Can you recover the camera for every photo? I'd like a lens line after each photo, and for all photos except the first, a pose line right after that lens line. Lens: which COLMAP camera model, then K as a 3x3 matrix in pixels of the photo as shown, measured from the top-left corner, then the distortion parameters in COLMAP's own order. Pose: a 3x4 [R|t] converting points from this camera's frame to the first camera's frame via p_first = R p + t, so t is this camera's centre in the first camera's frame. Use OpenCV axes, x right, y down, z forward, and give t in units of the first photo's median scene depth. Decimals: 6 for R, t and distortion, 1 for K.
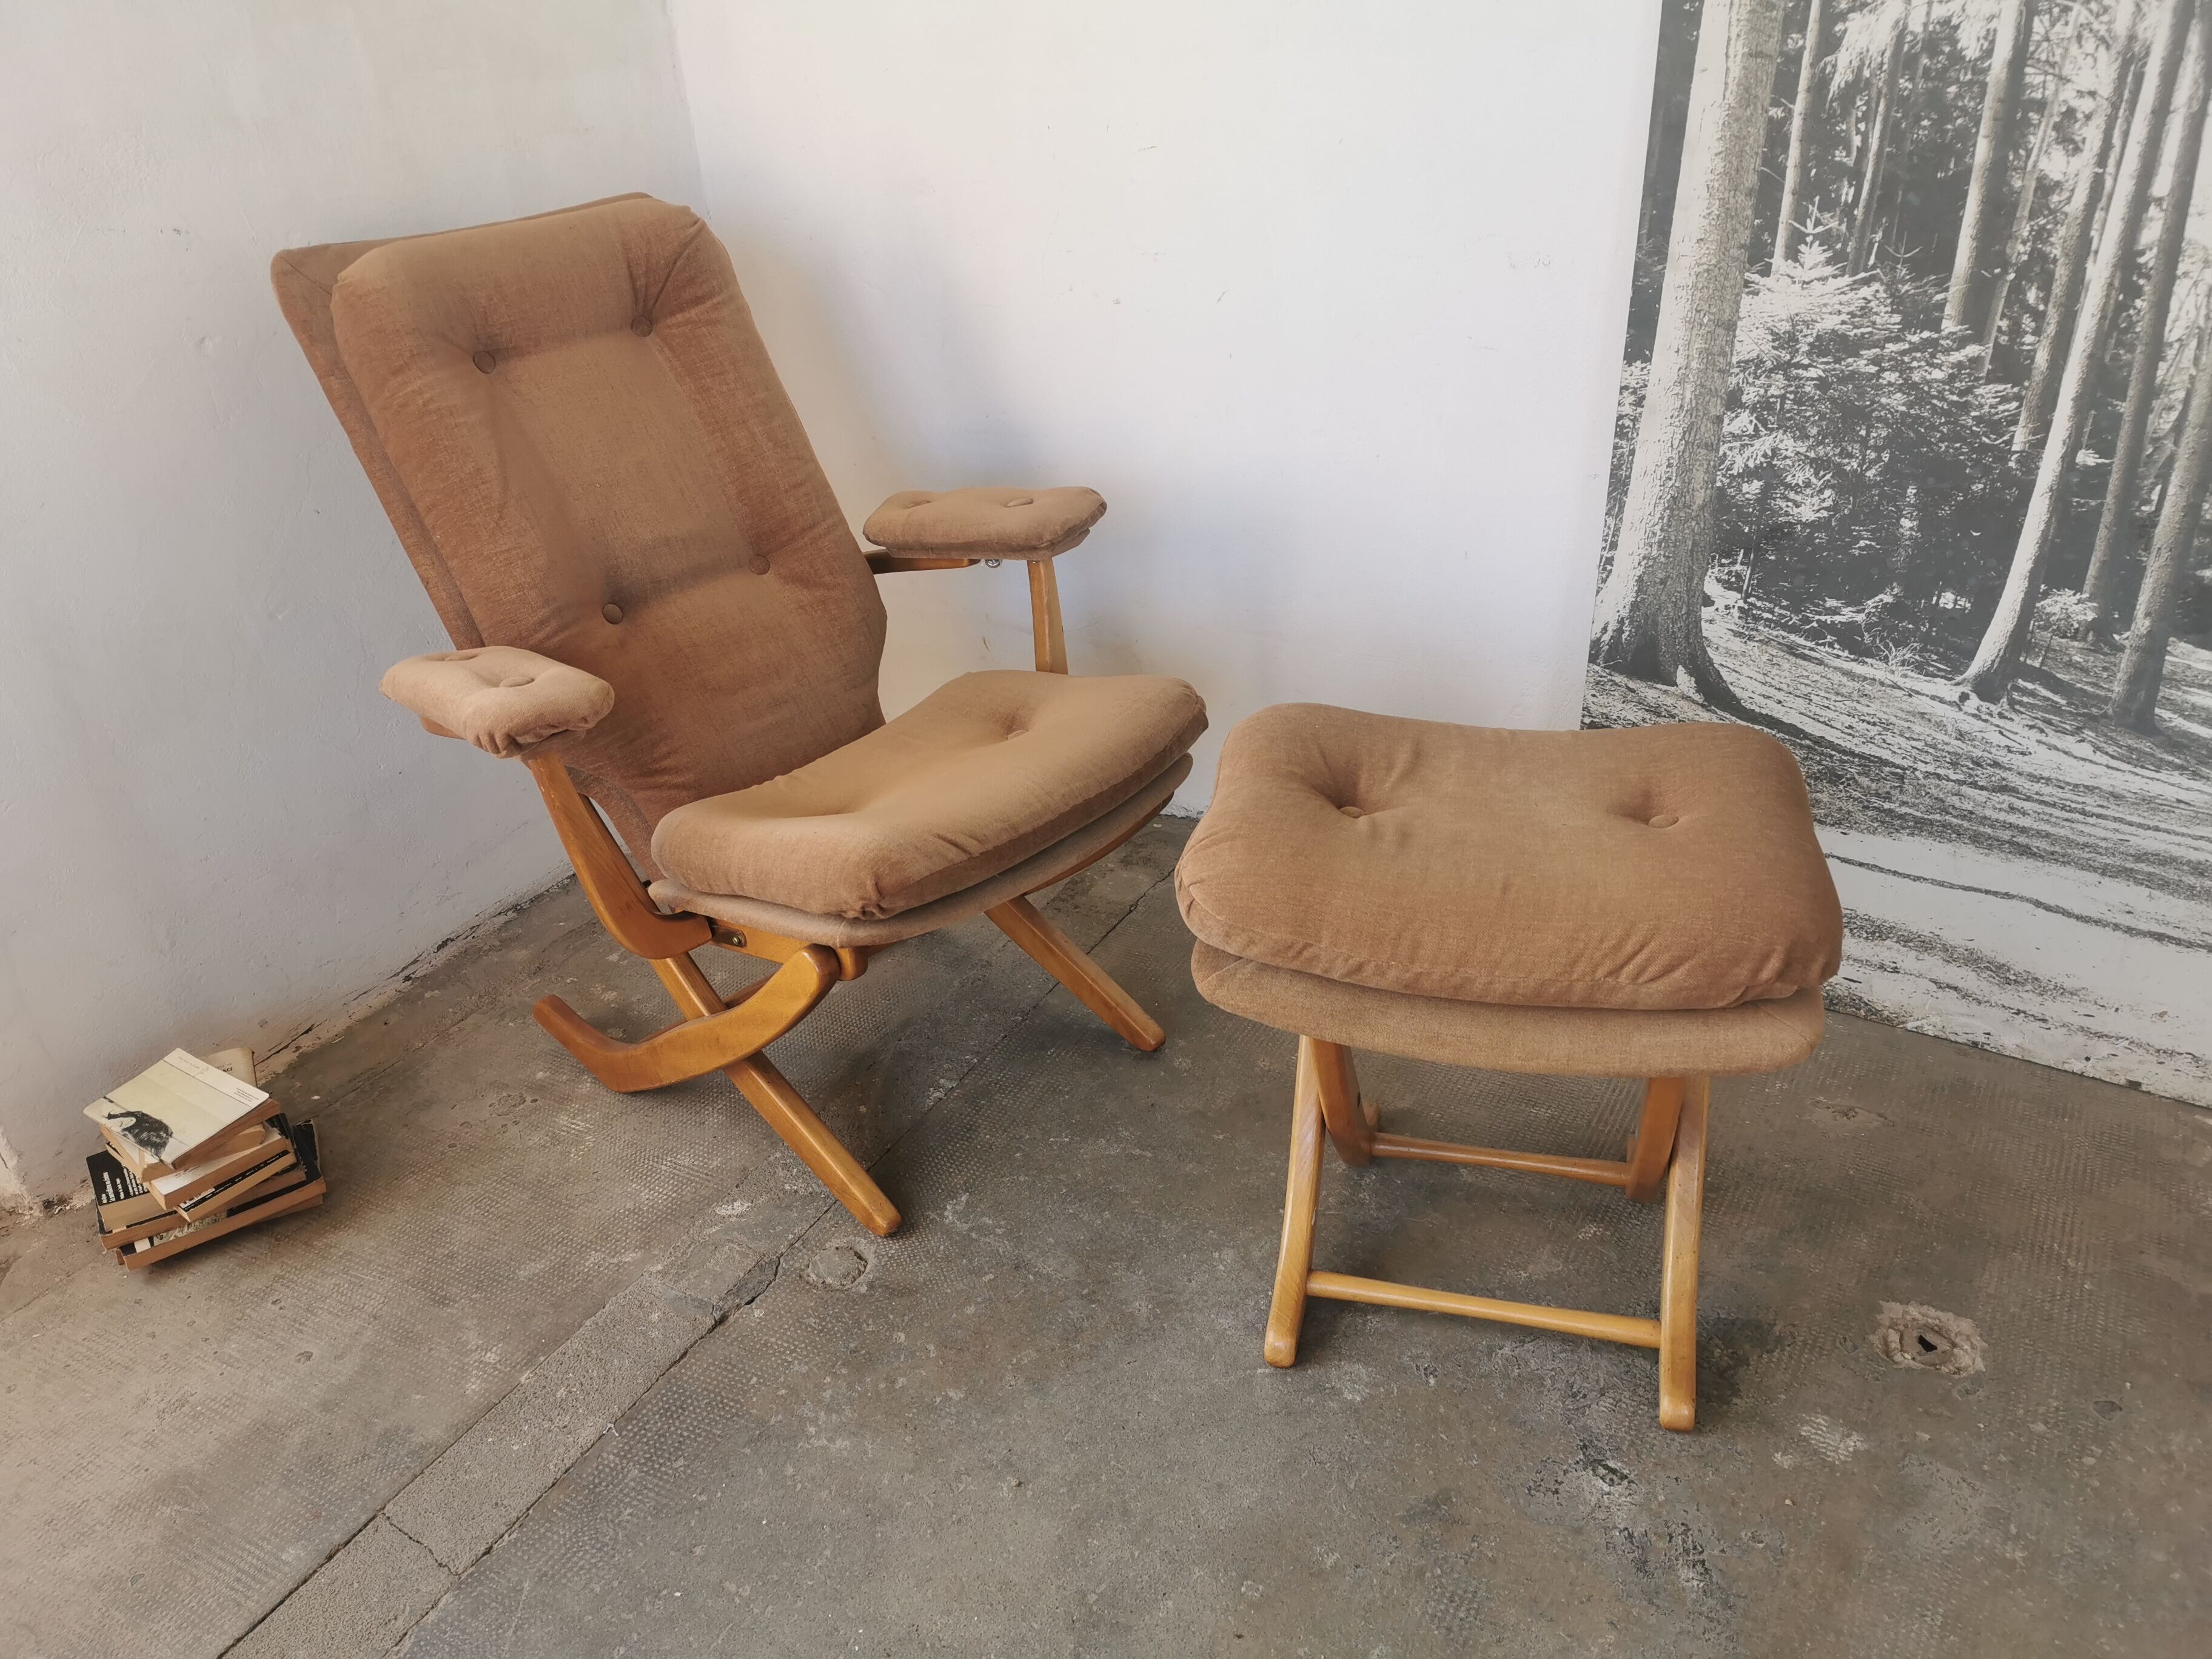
lens RADIAL K [[1670.4, 0, 1107.0], [0, 1670.4, 826.7], [0, 0, 1]] dist [0.105307, -0.184379]
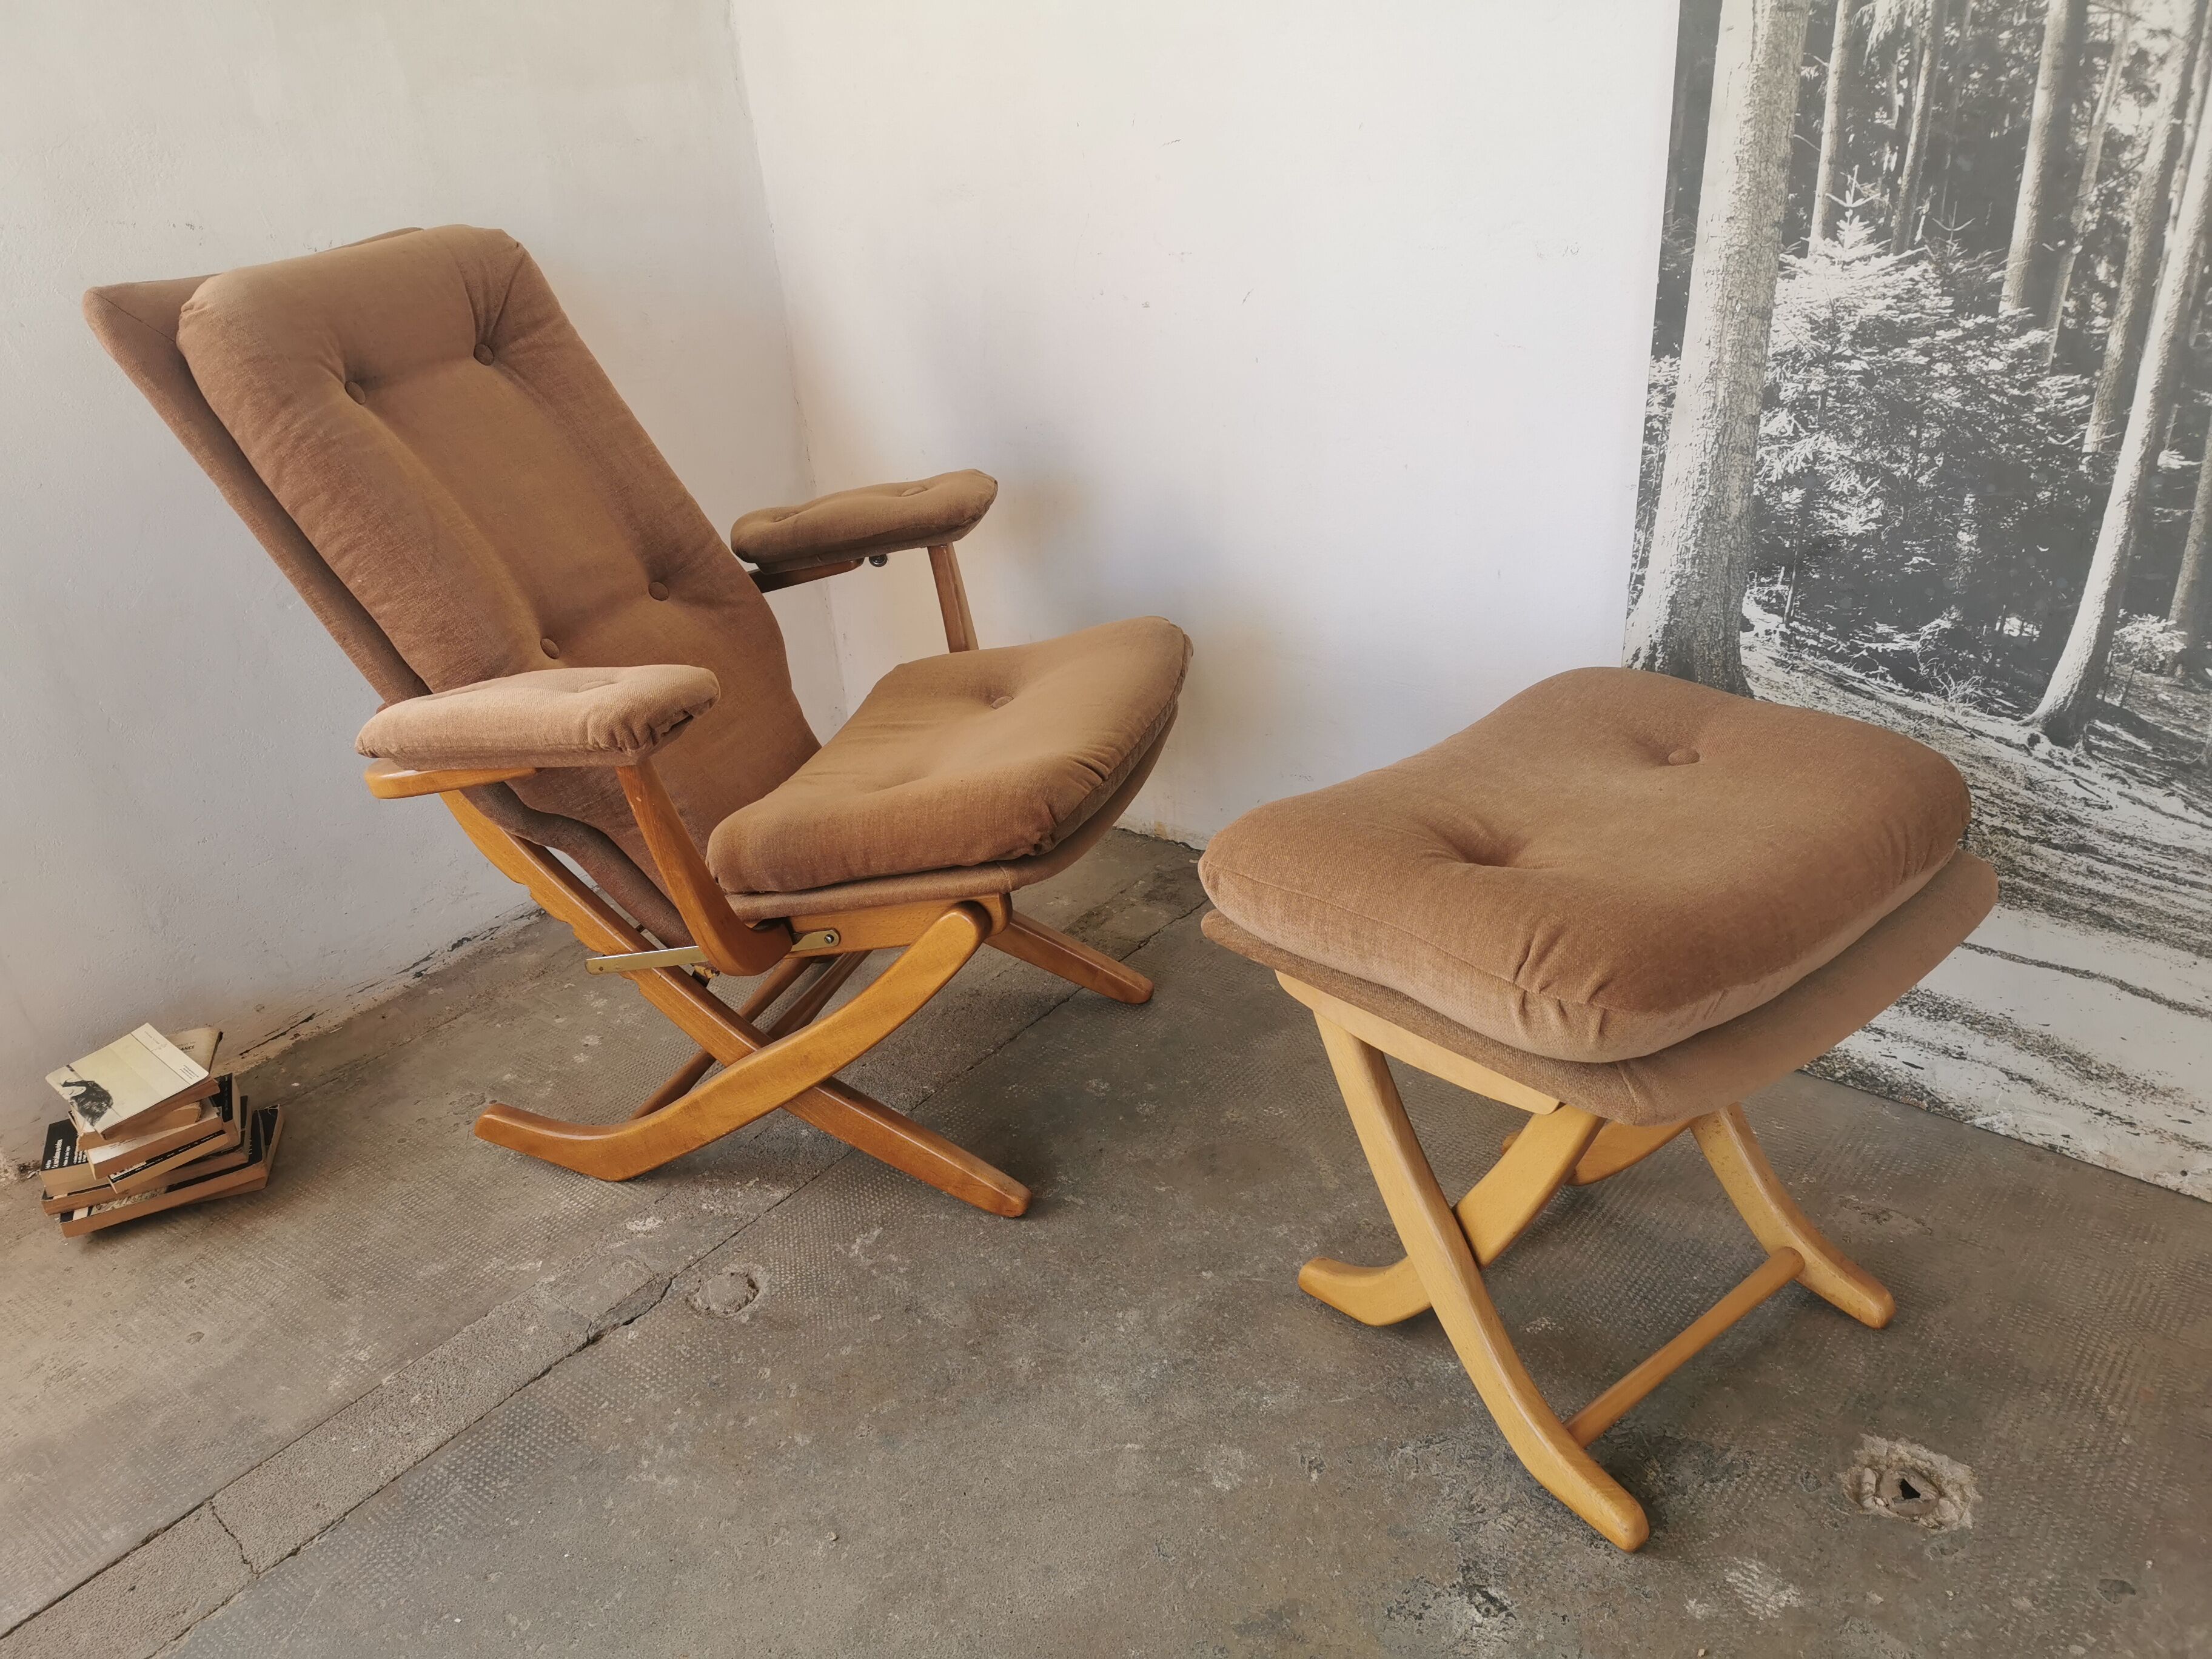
lens RADIAL K [[1681.1, 0, 1114.1], [0, 1681.1, 827.8], [0, 0, 1]] dist [0.076223, -0.131351]
pose [[0.987735, 0.043474, -0.149964, 0.183029], [-0.049149, 0.998201, -0.034342, 0.021865], [0.148202, 0.041292, 0.988095, 0.082143]]
